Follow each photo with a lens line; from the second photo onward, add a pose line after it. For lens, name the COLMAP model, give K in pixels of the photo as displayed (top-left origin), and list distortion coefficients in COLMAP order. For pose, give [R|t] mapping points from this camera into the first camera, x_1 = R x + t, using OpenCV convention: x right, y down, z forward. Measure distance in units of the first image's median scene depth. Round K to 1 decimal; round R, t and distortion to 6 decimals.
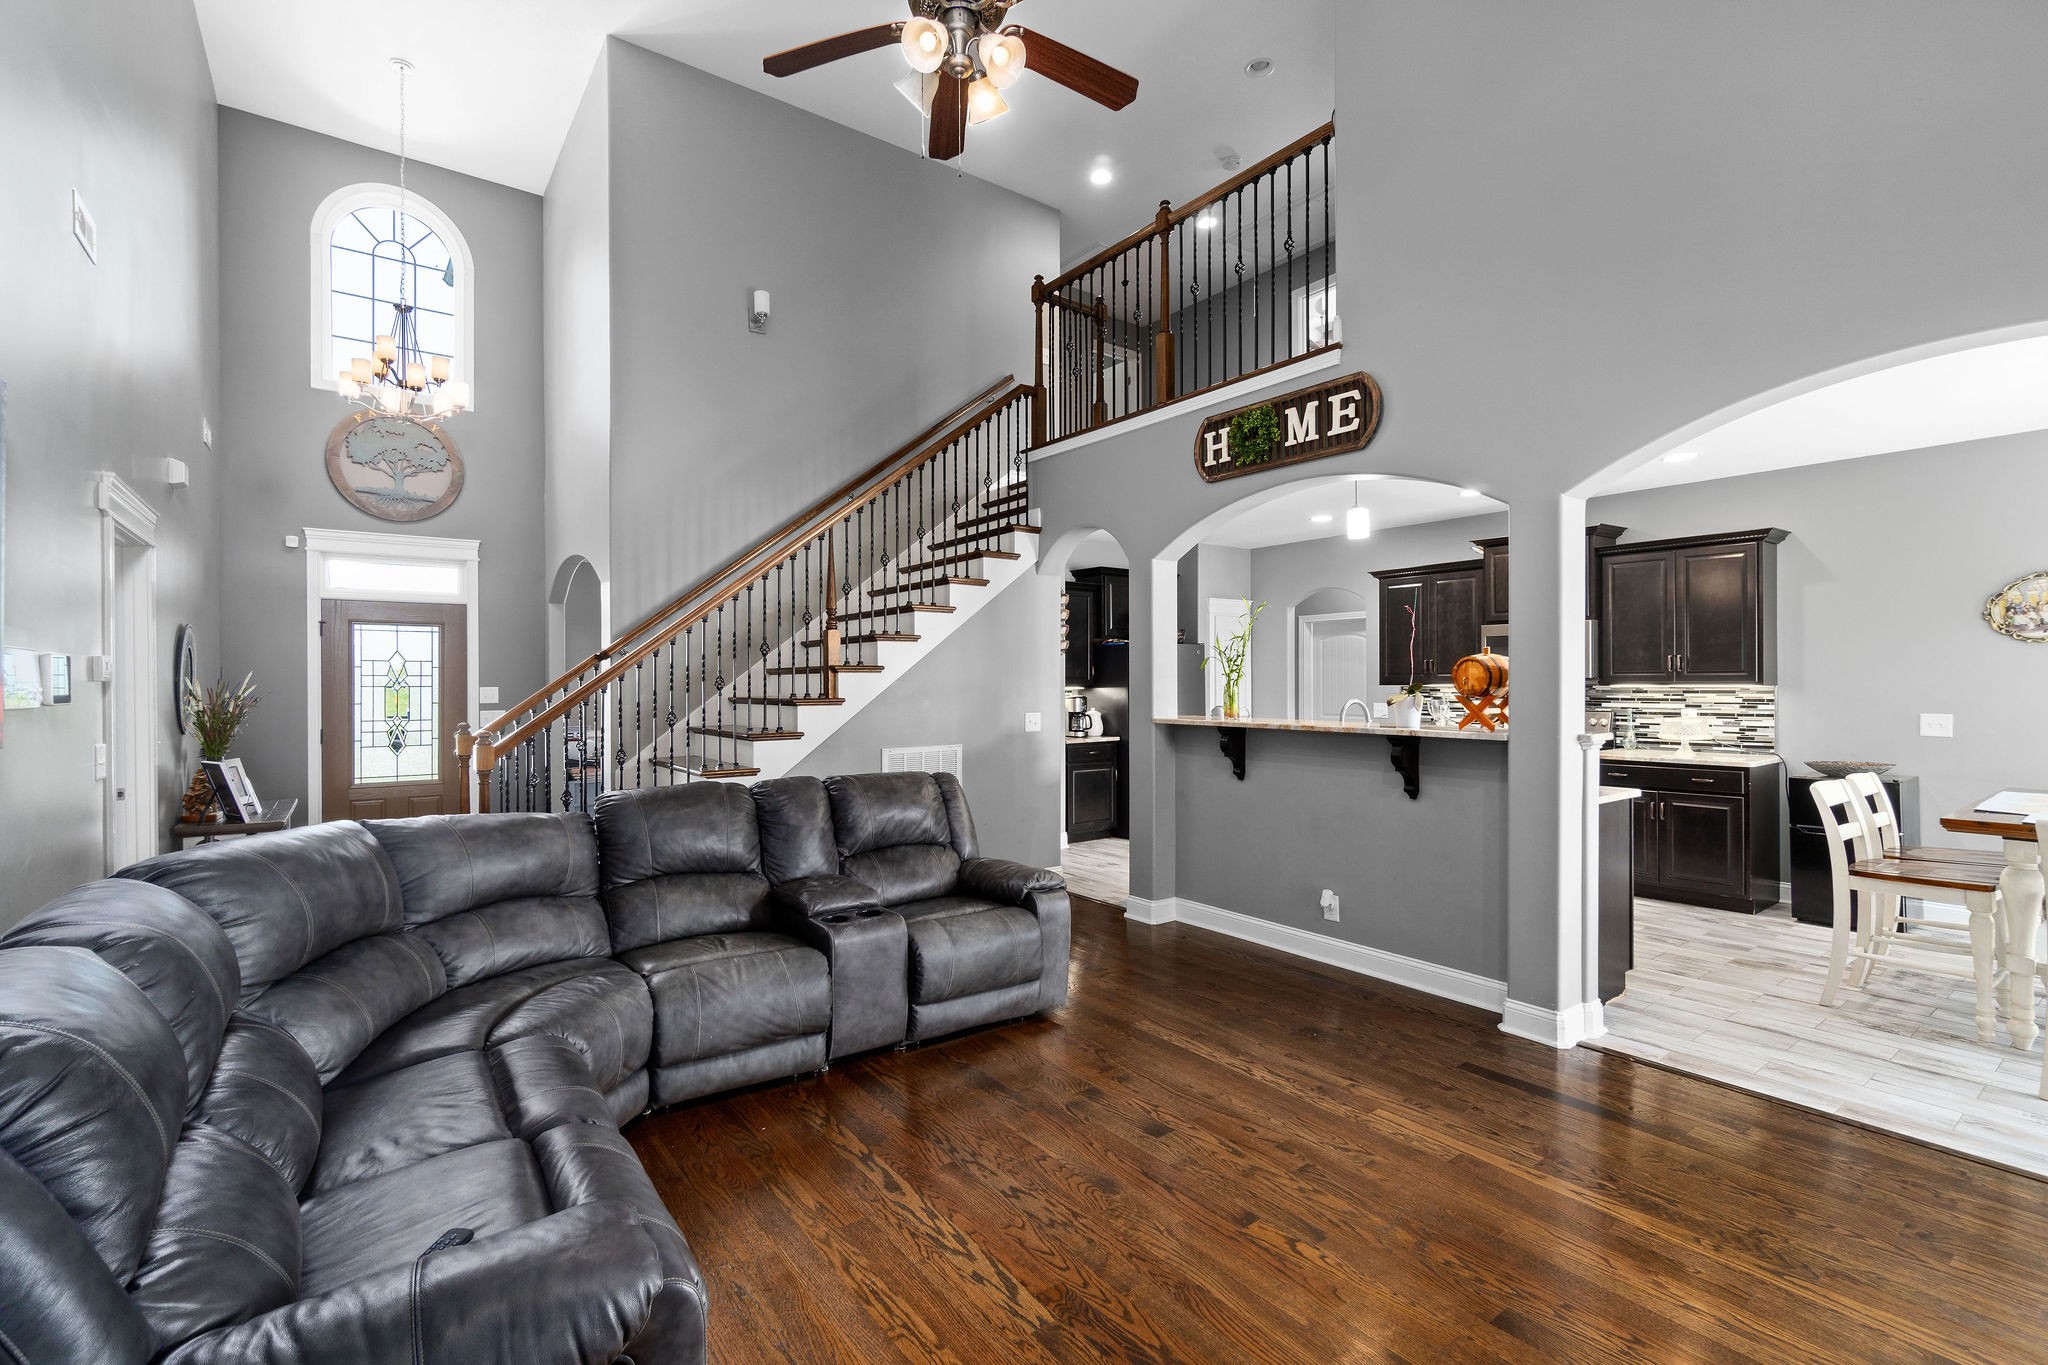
lens RADIAL K [[910.5, 0, 1024.0], [0, 910.5, 682.5], [0, 0, 1]] dist [-0.000083, -0.000158]
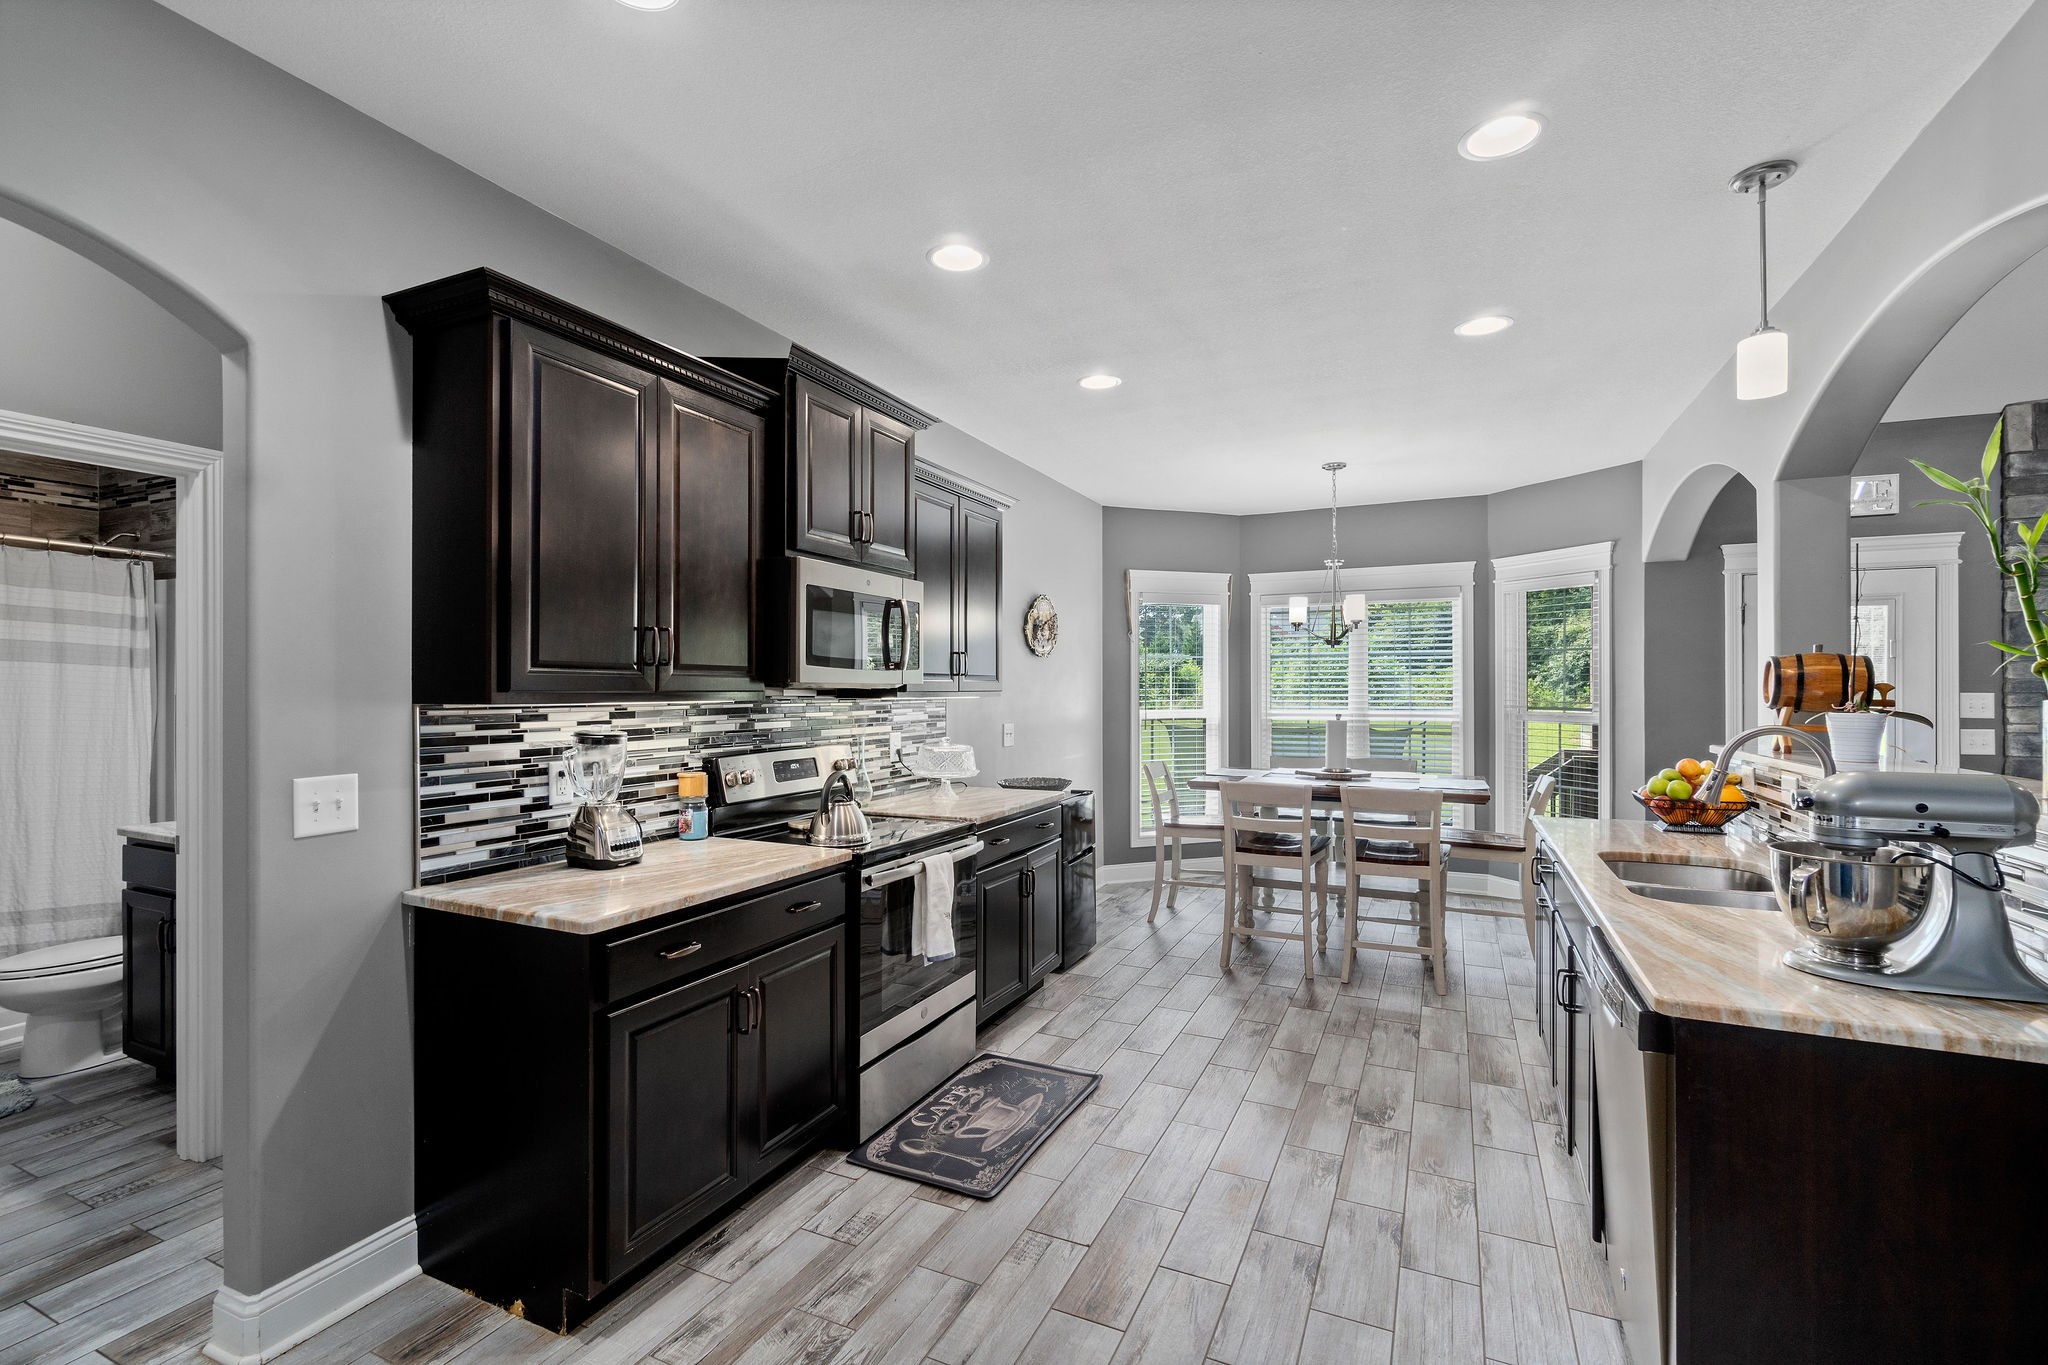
lens RADIAL K [[910.5, 0, 1024.0], [0, 910.5, 682.5], [0, 0, 1]] dist [-0.000083, -0.000158]
pose [[-0.475806, 0.009521, 0.879499, 0.123288], [0.002639, 0.999952, -0.009397, -0.001082], [-0.879547, -0.002150, -0.475808, 1.539485]]
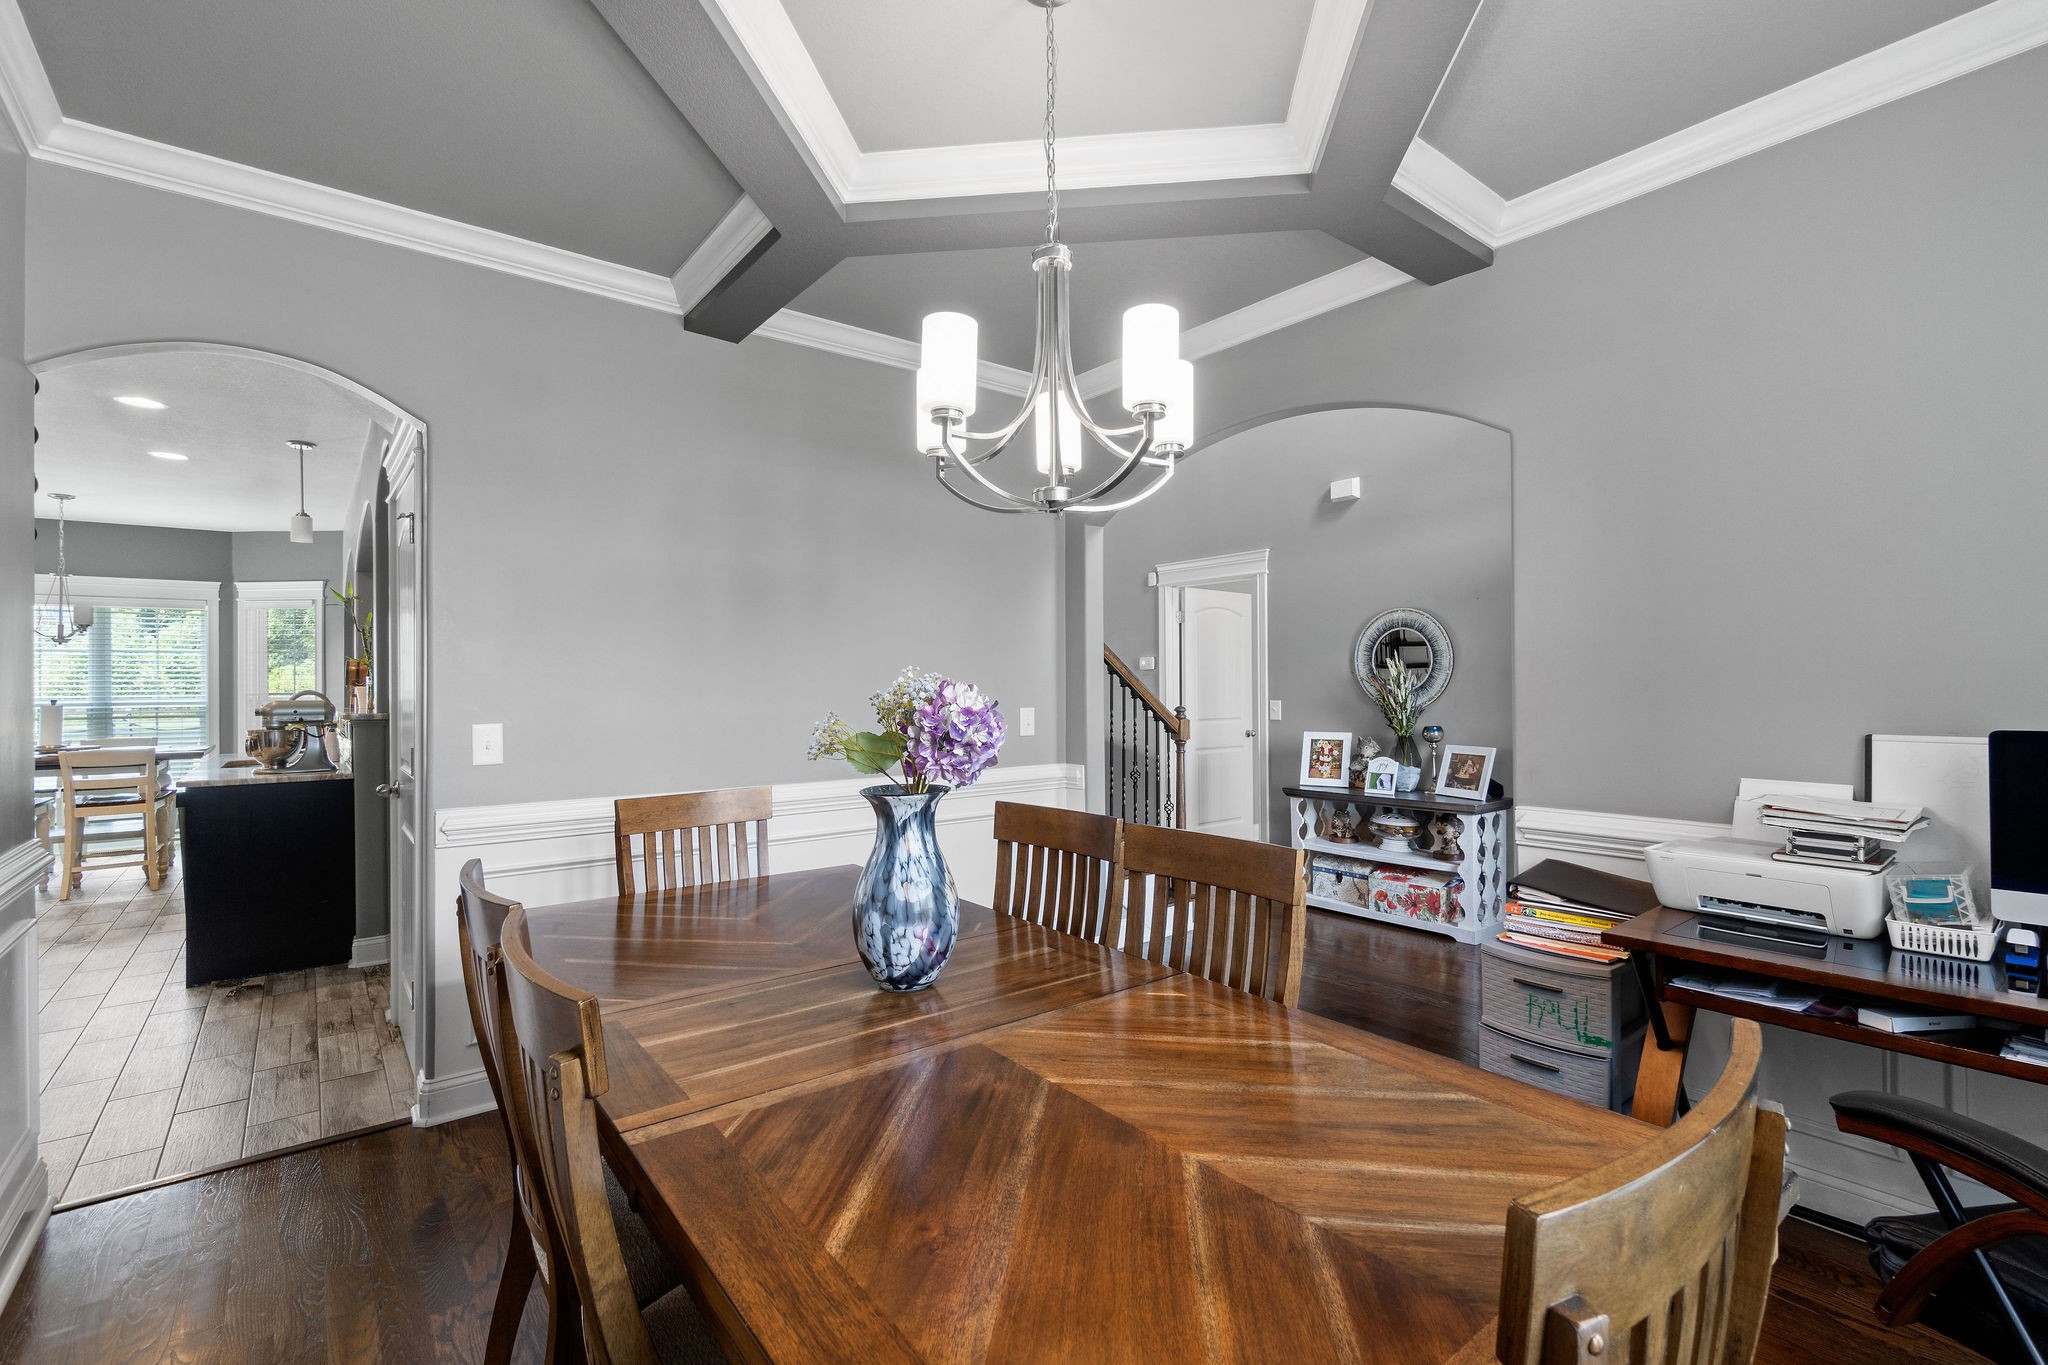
lens RADIAL K [[910.5, 0, 1024.0], [0, 910.5, 682.5], [0, 0, 1]] dist [-0.000083, -0.000158]
pose [[-0.999235, 0.013389, -0.036733, -0.428830], [0.013511, 0.999904, -0.003067, 0.021282], [0.036688, -0.003561, -0.999320, 2.053353]]
